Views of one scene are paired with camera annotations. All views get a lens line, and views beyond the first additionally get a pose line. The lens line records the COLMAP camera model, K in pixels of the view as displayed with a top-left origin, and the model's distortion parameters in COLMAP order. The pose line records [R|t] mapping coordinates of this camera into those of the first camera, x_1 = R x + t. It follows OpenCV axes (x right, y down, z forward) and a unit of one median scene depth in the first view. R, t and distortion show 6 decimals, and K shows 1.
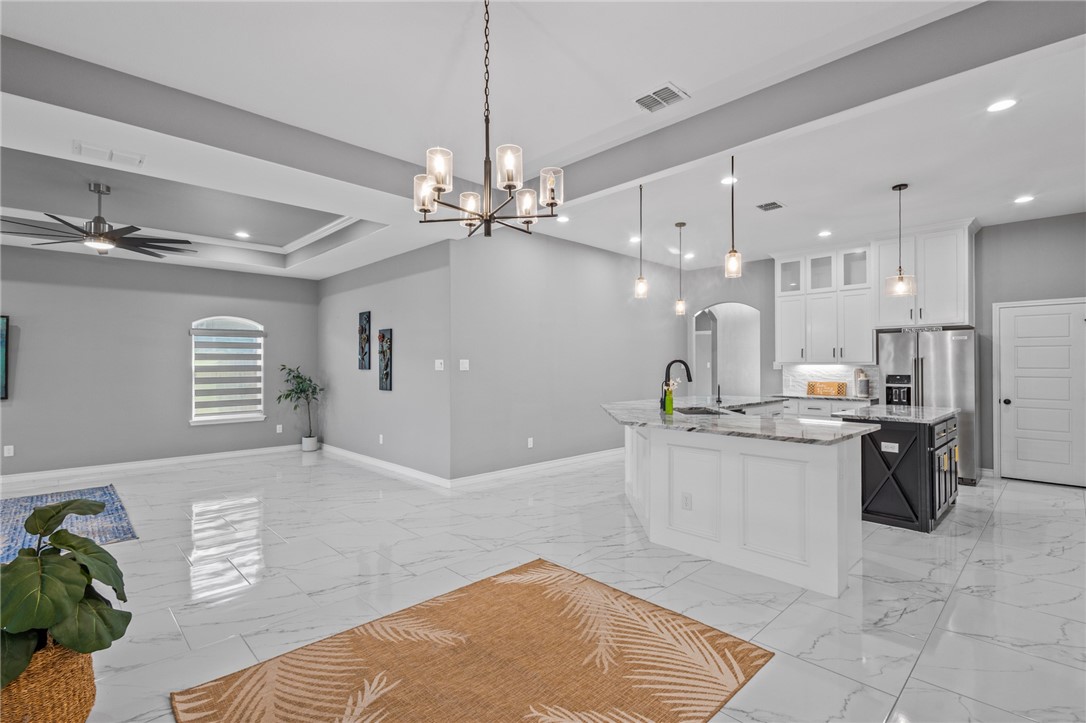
lens RADIAL K [[500.2, 0, 539.3], [0, 500.2, 361.3], [0, 0, 1]] dist [0.008548, -0.003086]
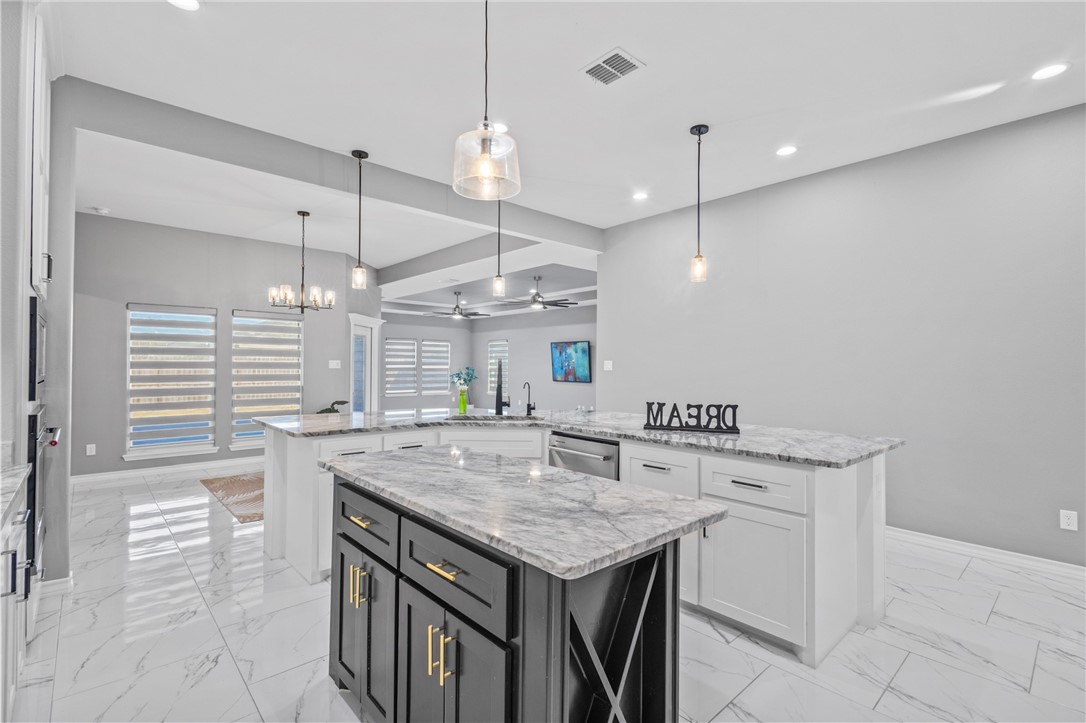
lens RADIAL K [[500.2, 0, 540.8], [0, 500.2, 360.6], [0, 0, 1]] dist [0.008548, -0.003086]
pose [[-0.026116, -0.010205, -0.999607, 0.886777], [0.002026, 0.999945, -0.010261, 0.006927], [0.999657, -0.002294, -0.026093, 0.836015]]
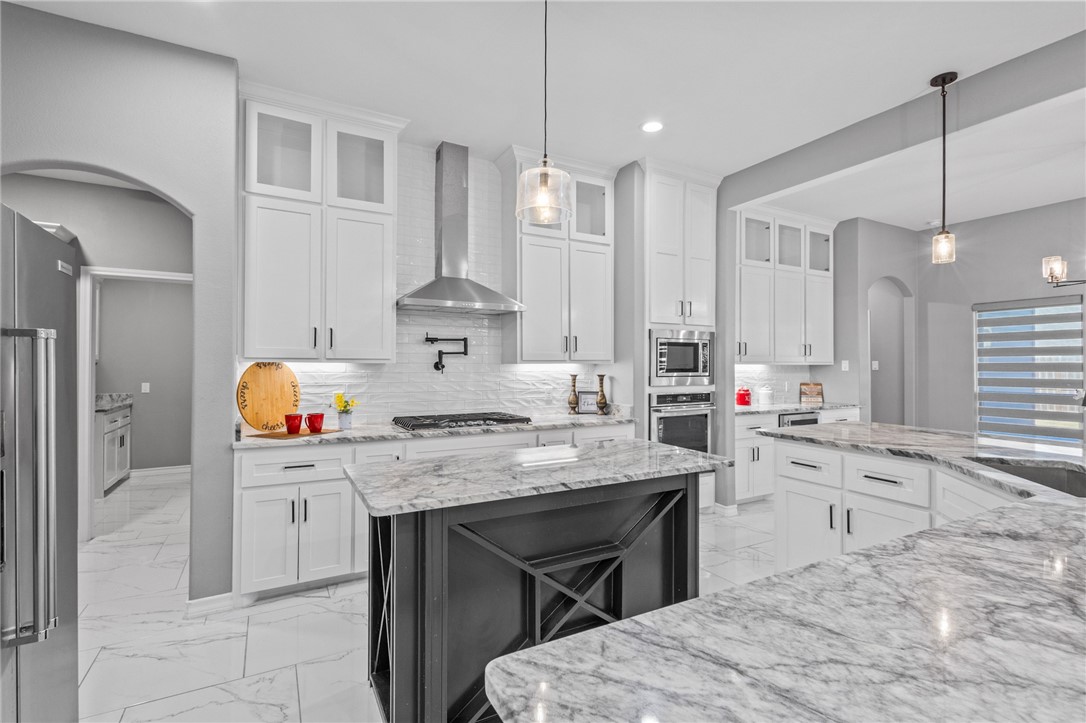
lens RADIAL K [[500.2, 0, 543.2], [0, 500.2, 360.2], [0, 0, 1]] dist [0.008548, -0.003086]
pose [[-0.967464, 0.000724, 0.253009, 0.478035], [-0.003416, 0.999867, -0.015921, 0.008668], [-0.252987, -0.016267, -0.967333, 1.152523]]
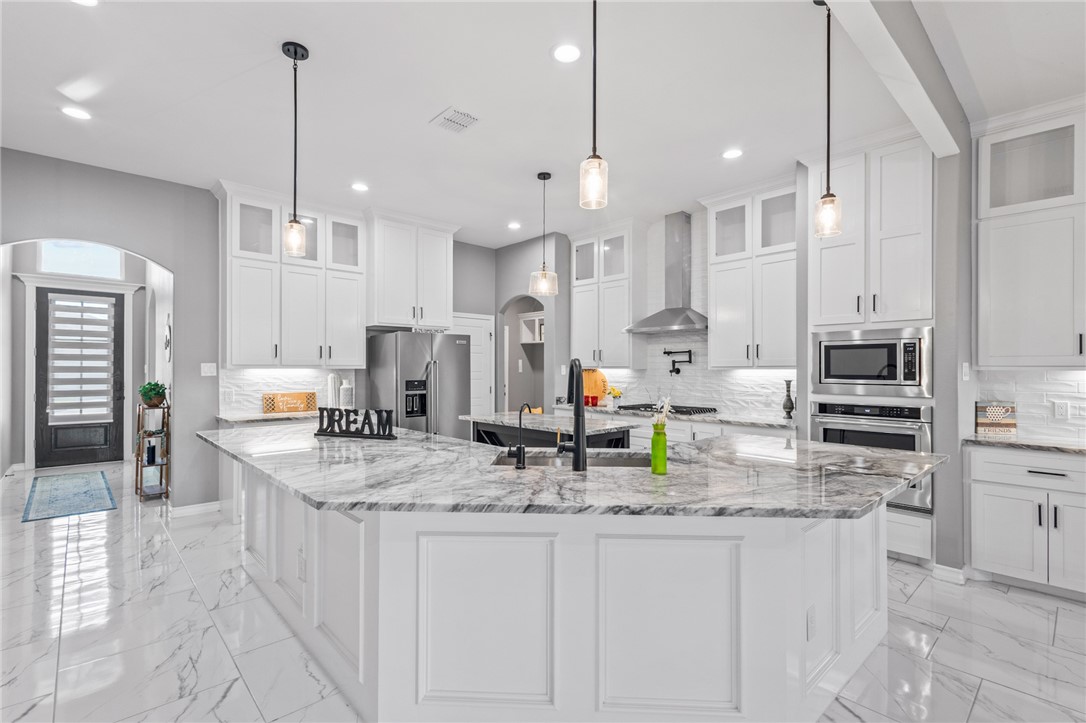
lens RADIAL K [[500.2, 0, 539.3], [0, 500.2, 366.0], [0, 0, 1]] dist [0.008548, -0.003086]
pose [[0.023332, 0.006548, 0.999706, -0.157260], [-0.010027, 0.999930, -0.006316, 0.005146], [-0.999677, -0.009876, 0.023396, 0.781898]]
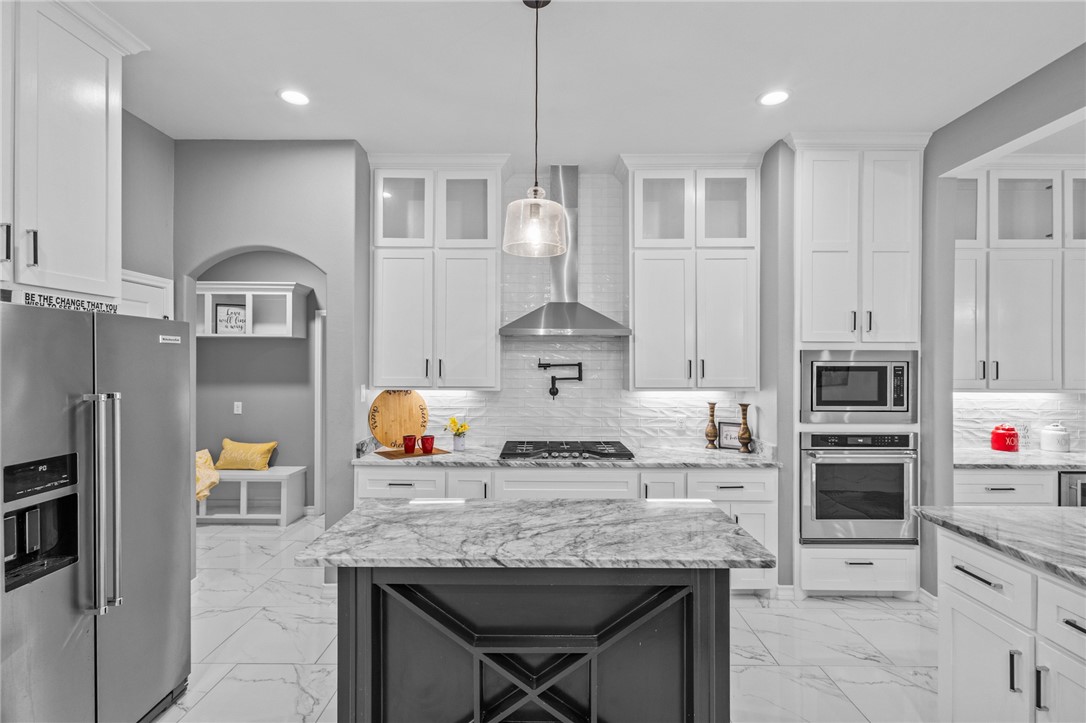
lens RADIAL K [[500.2, 0, 543.1], [0, 500.2, 361.7], [0, 0, 1]] dist [0.008548, -0.003086]
pose [[-0.721071, 0.000589, 0.692861, 0.333806], [-0.007503, 0.999934, -0.008659, -0.027045], [-0.692821, -0.011442, -0.721019, 1.032069]]
